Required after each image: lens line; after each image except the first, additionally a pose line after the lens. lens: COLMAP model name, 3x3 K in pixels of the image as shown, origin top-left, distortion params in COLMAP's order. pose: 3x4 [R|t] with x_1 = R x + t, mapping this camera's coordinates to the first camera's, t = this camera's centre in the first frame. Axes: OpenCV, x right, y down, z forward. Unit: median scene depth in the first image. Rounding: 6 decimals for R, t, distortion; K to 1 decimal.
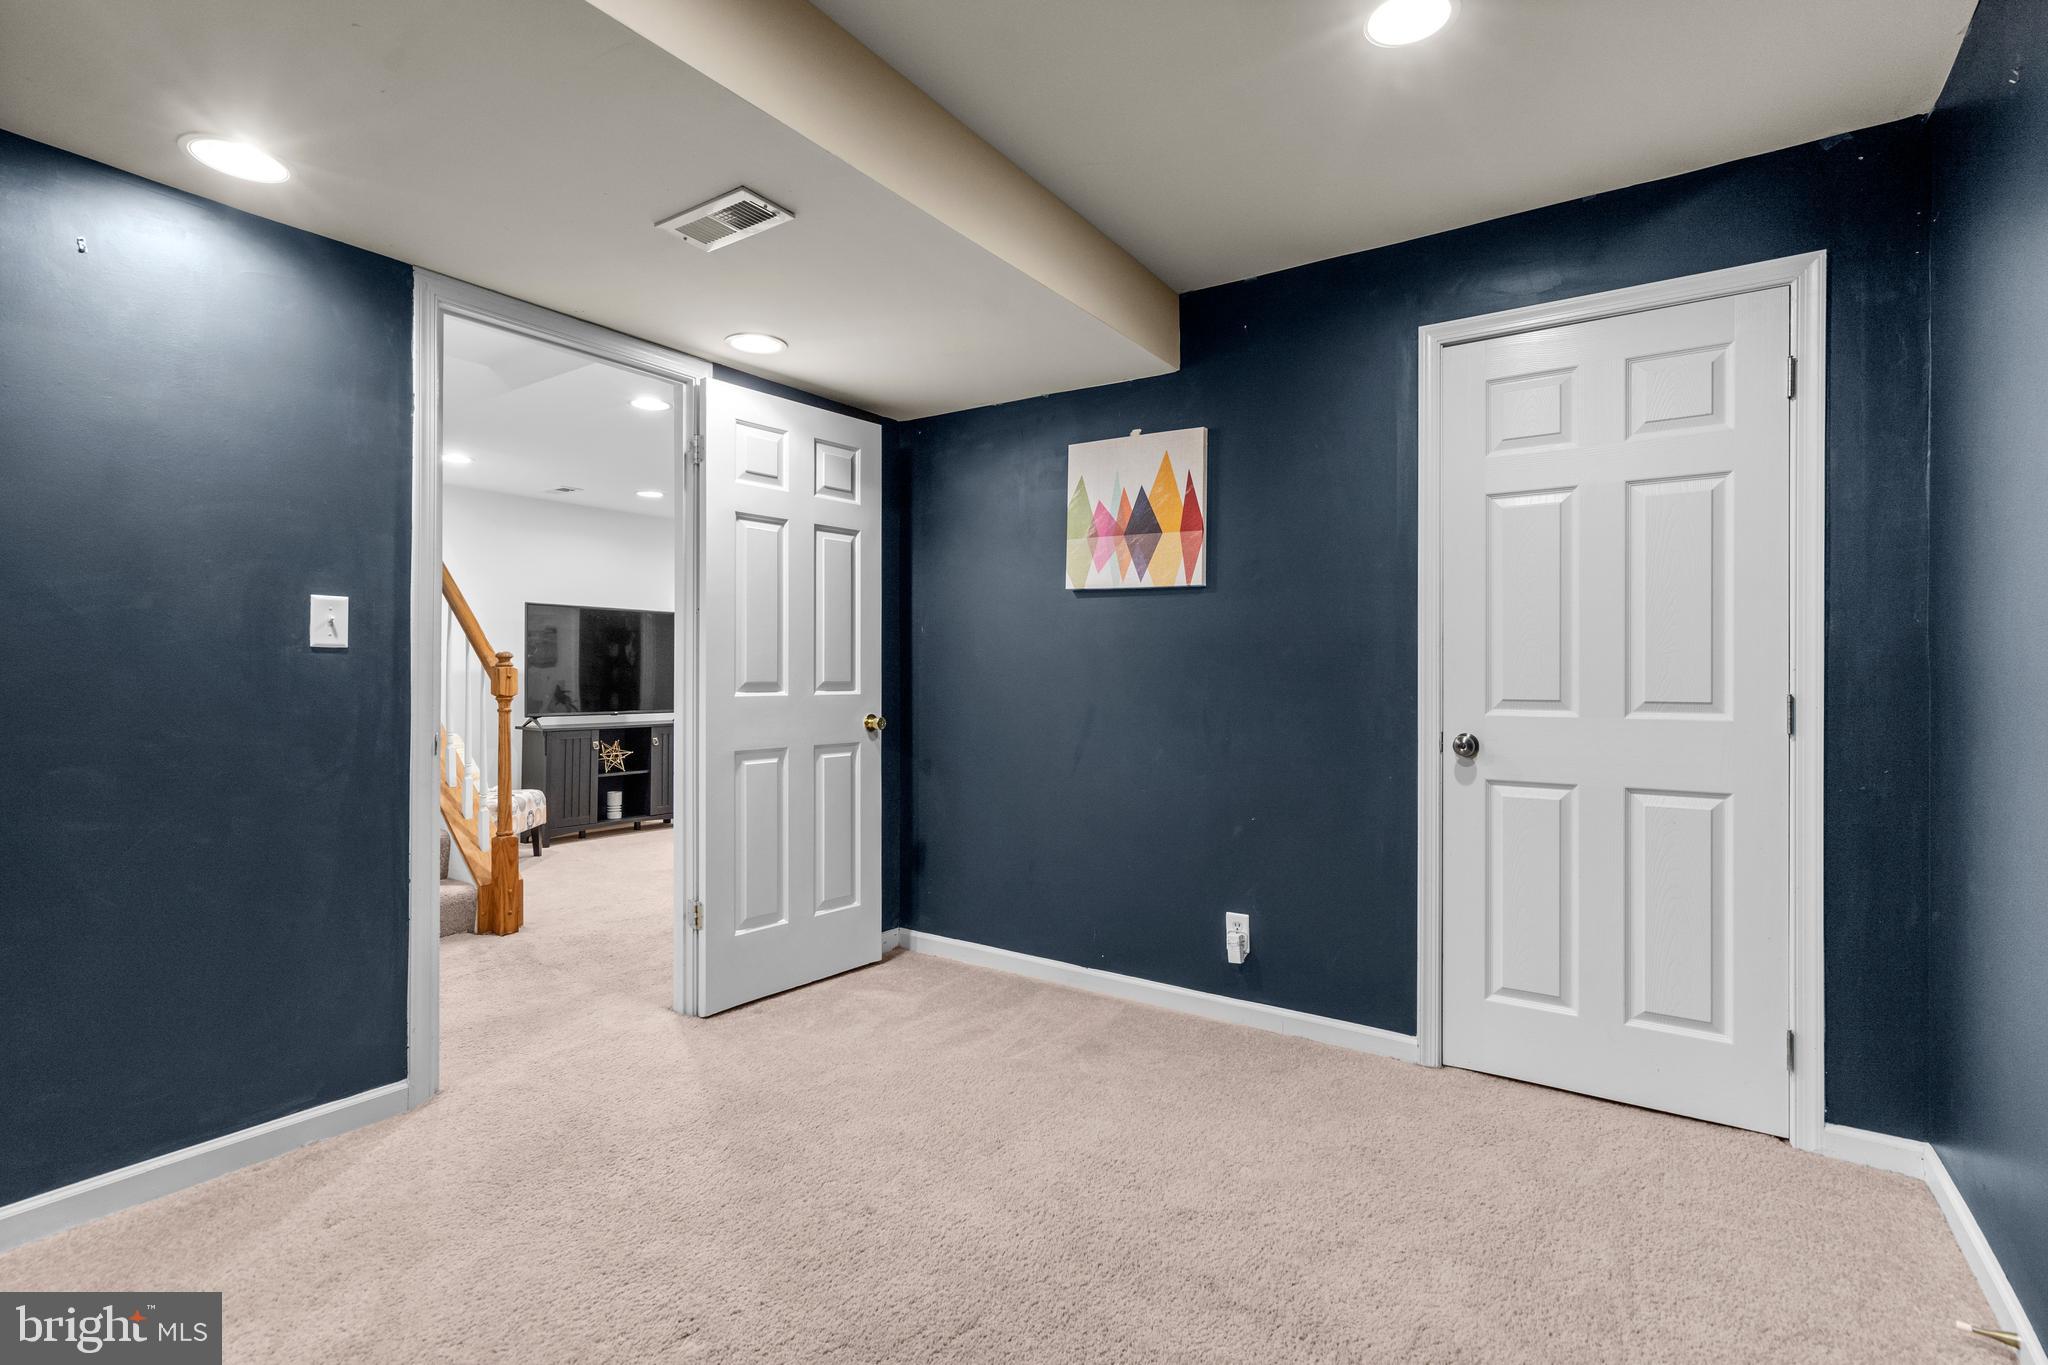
lens RADIAL K [[938.9, 0, 1006.2], [0, 938.9, 673.3], [0, 0, 1]] dist [-0.005606, 0.002561]
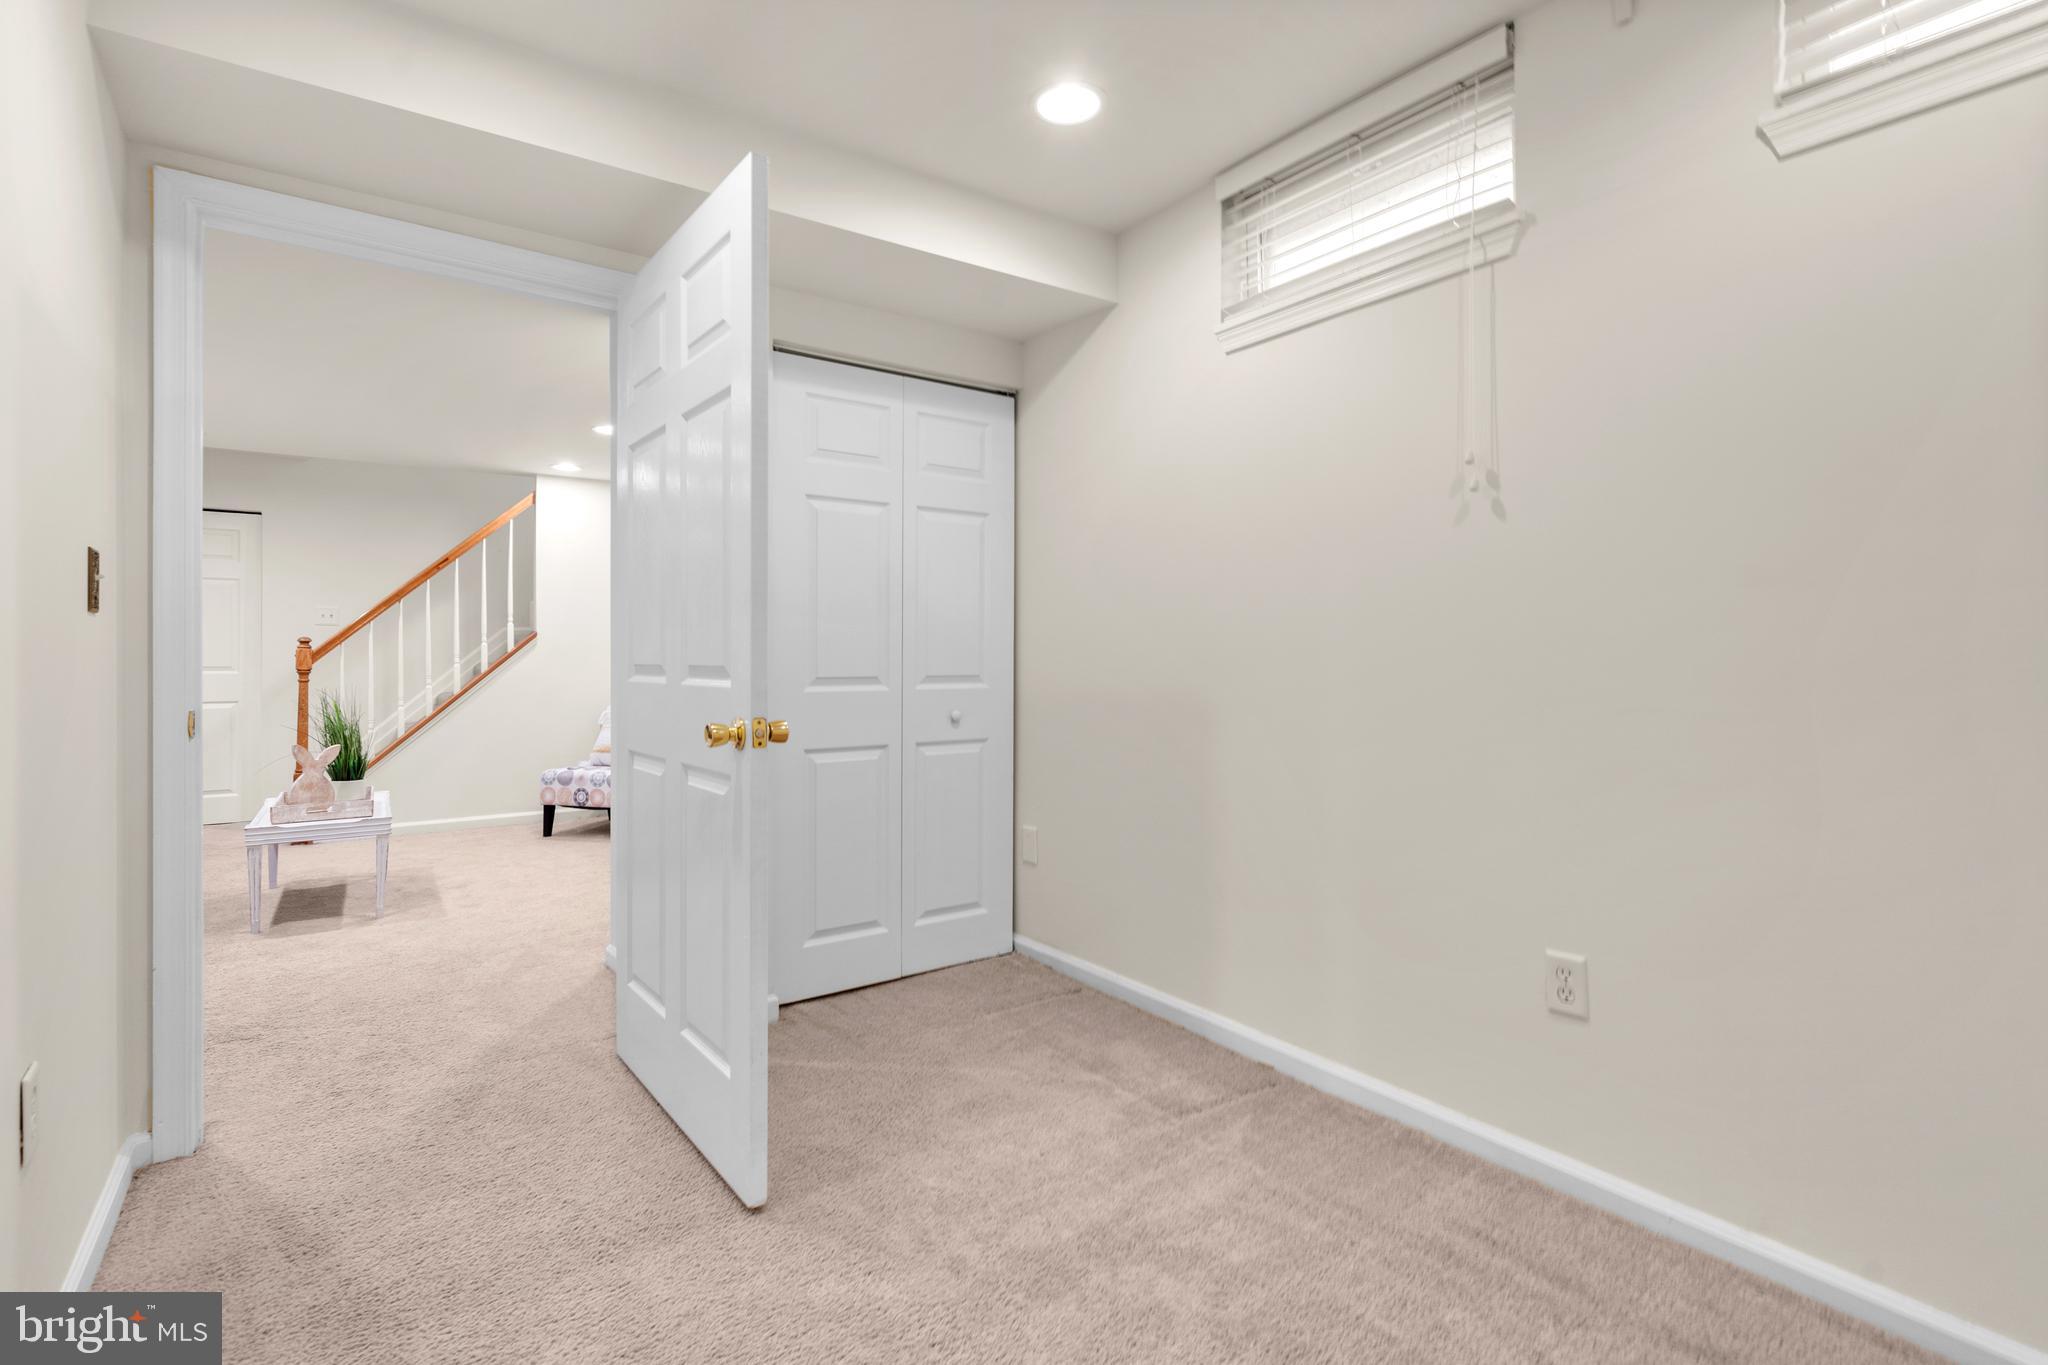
lens RADIAL K [[938.9, 0, 1008.0], [0, 938.9, 649.2], [0, 0, 1]] dist [-0.005606, 0.002561]
pose [[-0.343743, -0.010052, -0.939010, 0.258798], [0.002059, 0.999932, -0.011458, 0.007540], [0.939061, -0.005872, -0.343699, 1.598501]]
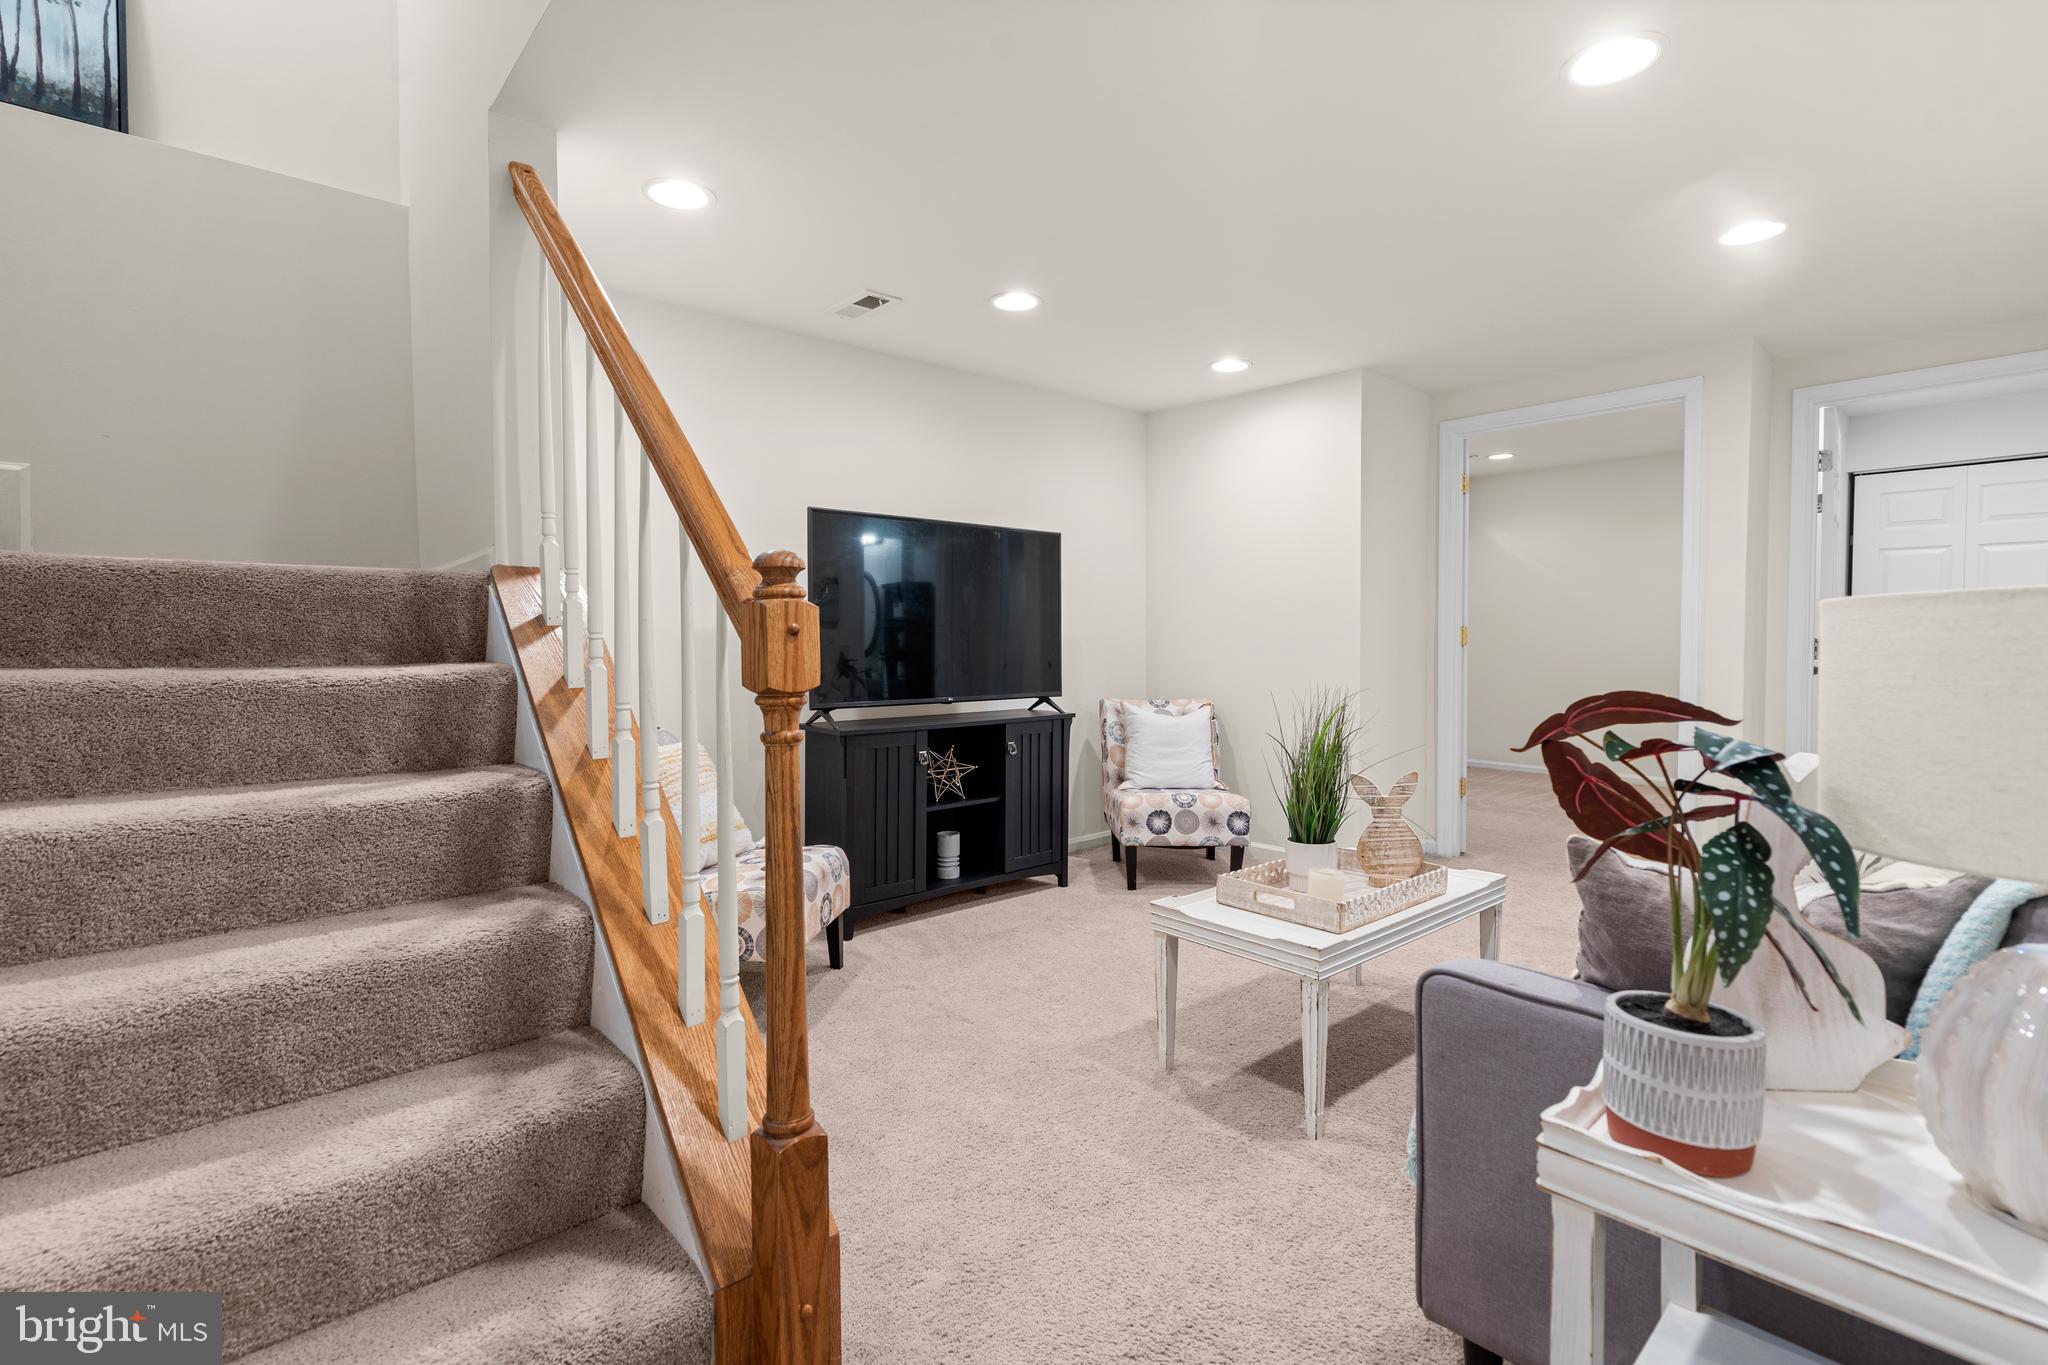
lens RADIAL K [[938.9, 0, 1018.6], [0, 938.9, 662.6], [0, 0, 1]] dist [-0.005606, 0.002561]
pose [[0.972214, -0.001485, -0.234089, -0.251468], [0.007686, 0.999643, 0.025580, 0.004313], [0.233967, -0.026669, 0.971879, 0.466835]]
